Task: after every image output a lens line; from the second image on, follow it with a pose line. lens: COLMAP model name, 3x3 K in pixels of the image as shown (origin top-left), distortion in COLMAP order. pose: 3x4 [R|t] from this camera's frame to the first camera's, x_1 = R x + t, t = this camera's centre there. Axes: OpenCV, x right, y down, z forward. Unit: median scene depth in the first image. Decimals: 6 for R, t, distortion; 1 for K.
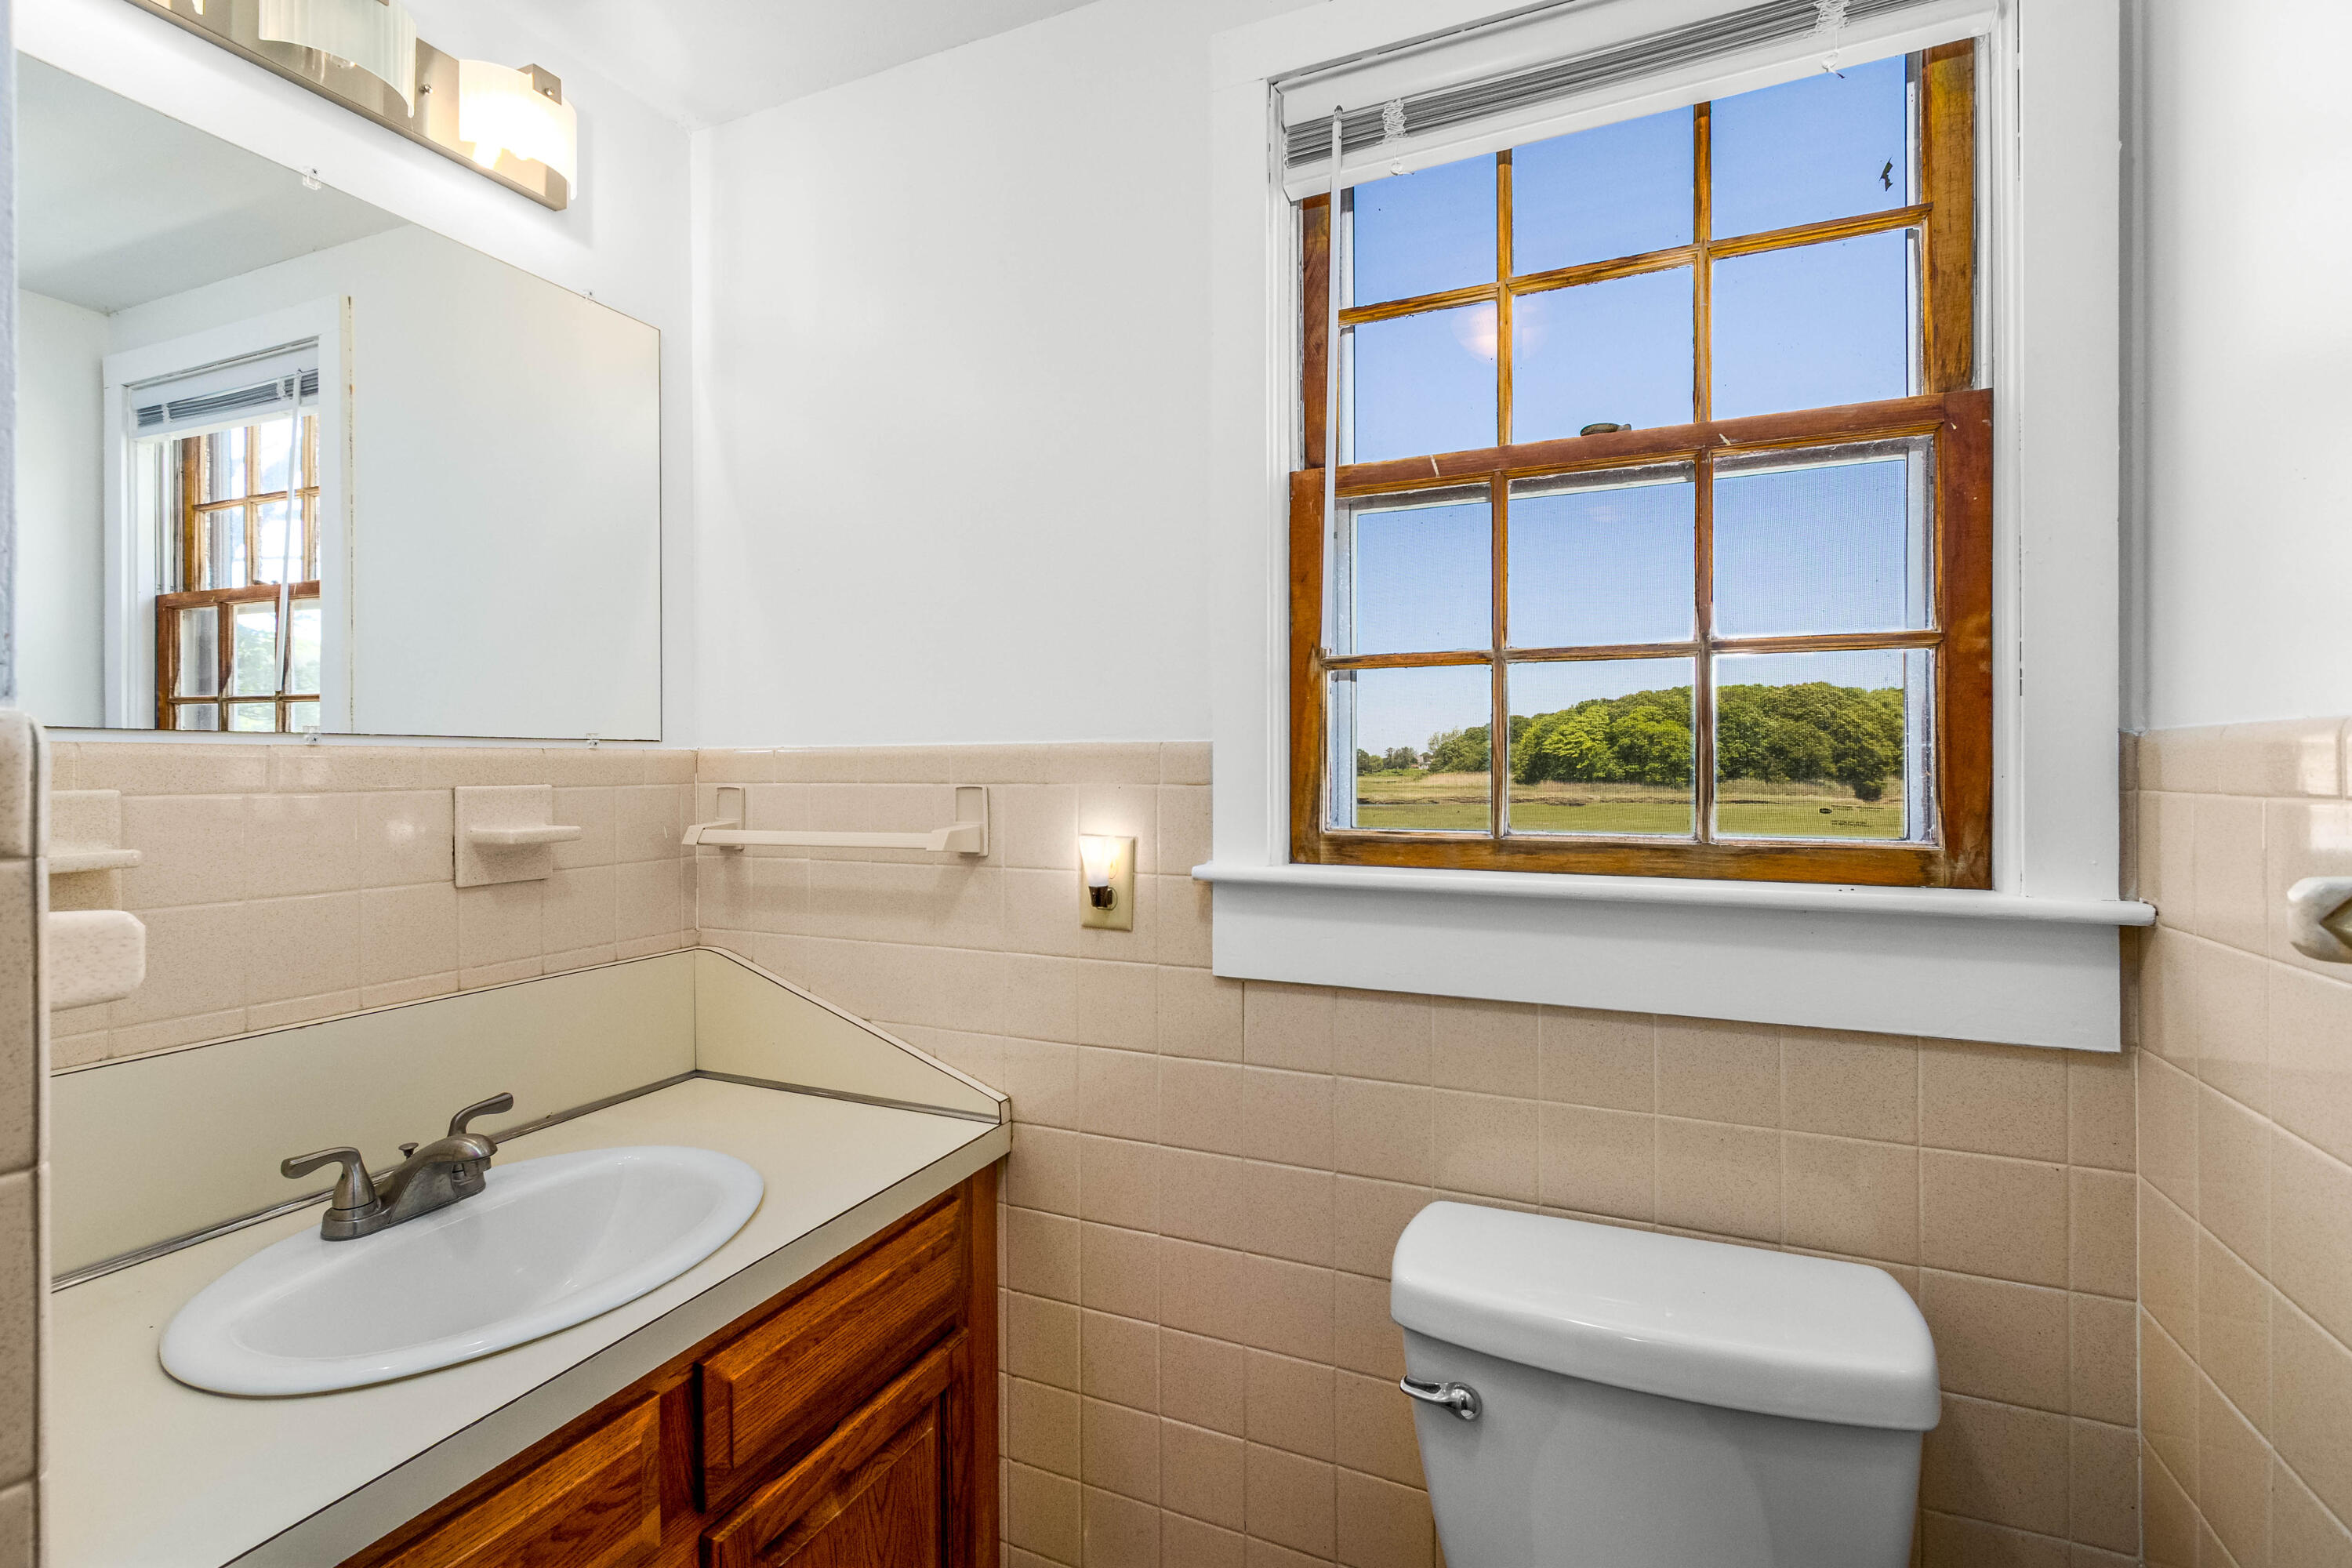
lens RADIAL K [[1090.5, 0, 1127.5], [0, 1090.5, 764.7], [0, 0, 1]] dist [-0.001112, -0.000109]
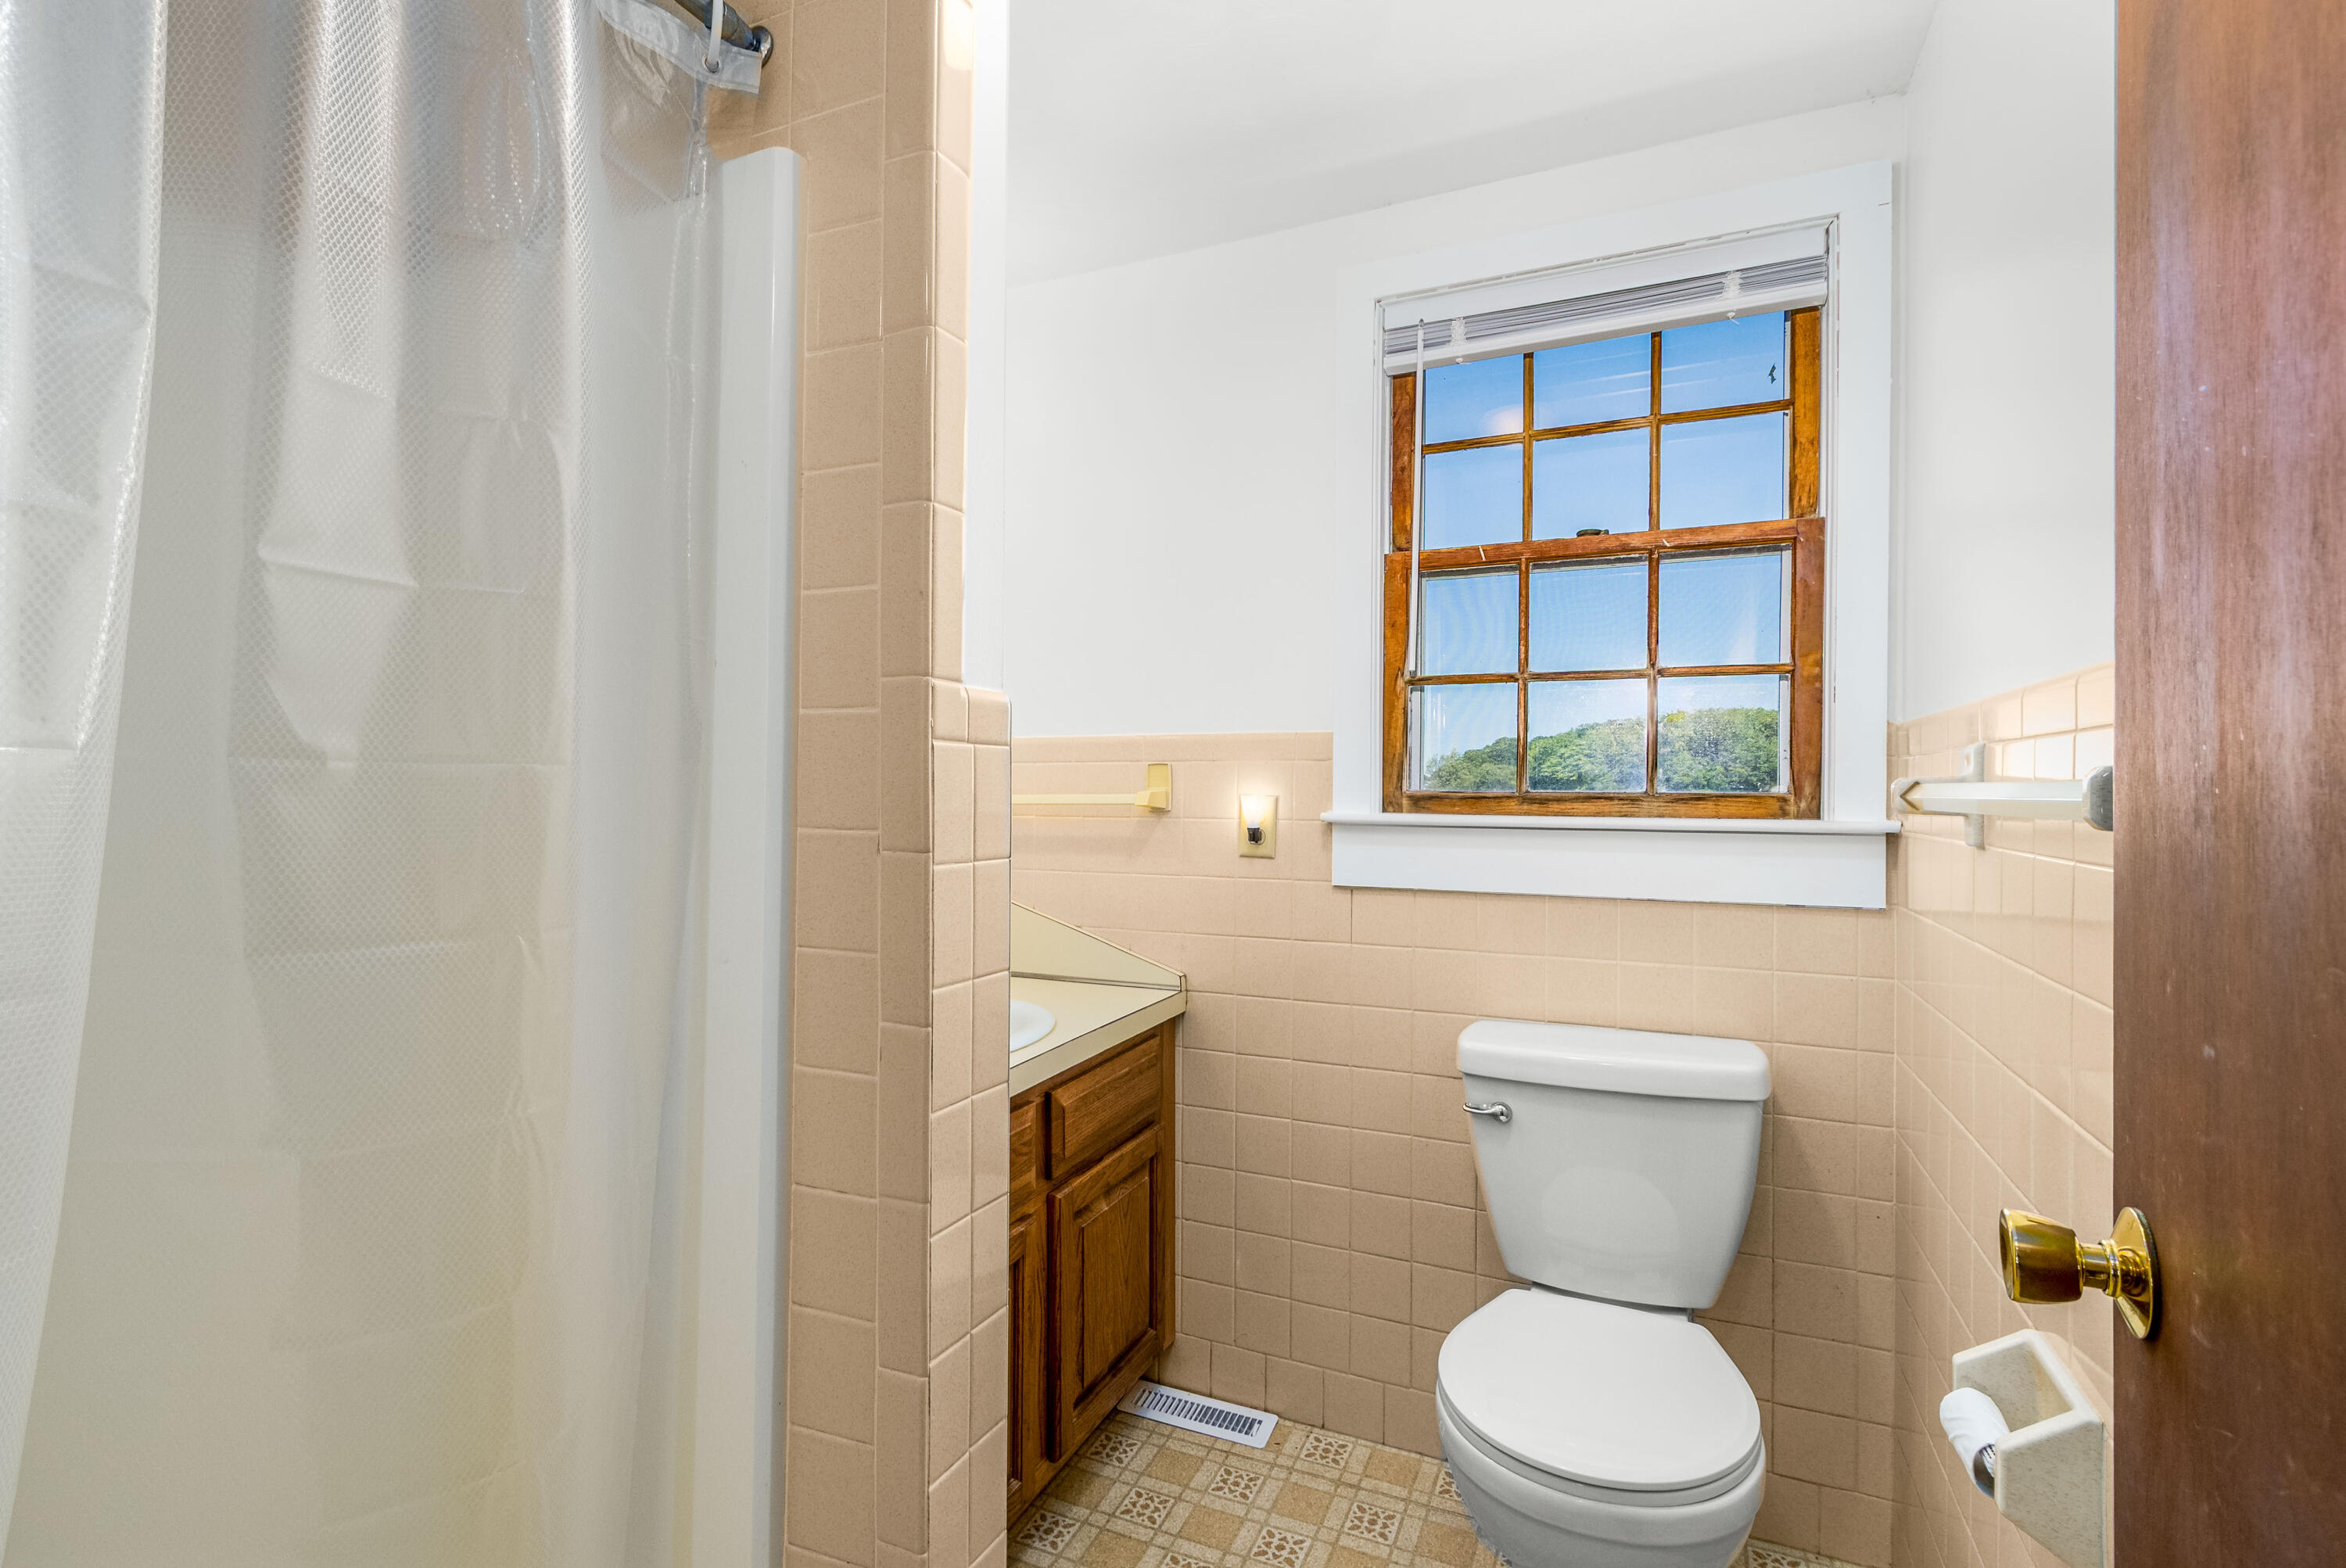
lens RADIAL K [[1105.1, 0, 1116.0], [0, 1105.1, 792.8], [0, 0, 1]] dist [0.001408, 0.000184]
pose [[0.999971, 0.007008, -0.003050, -0.234724], [-0.006986, 0.999950, 0.007129, 0.059089], [0.003100, -0.007108, 0.999970, -0.581818]]
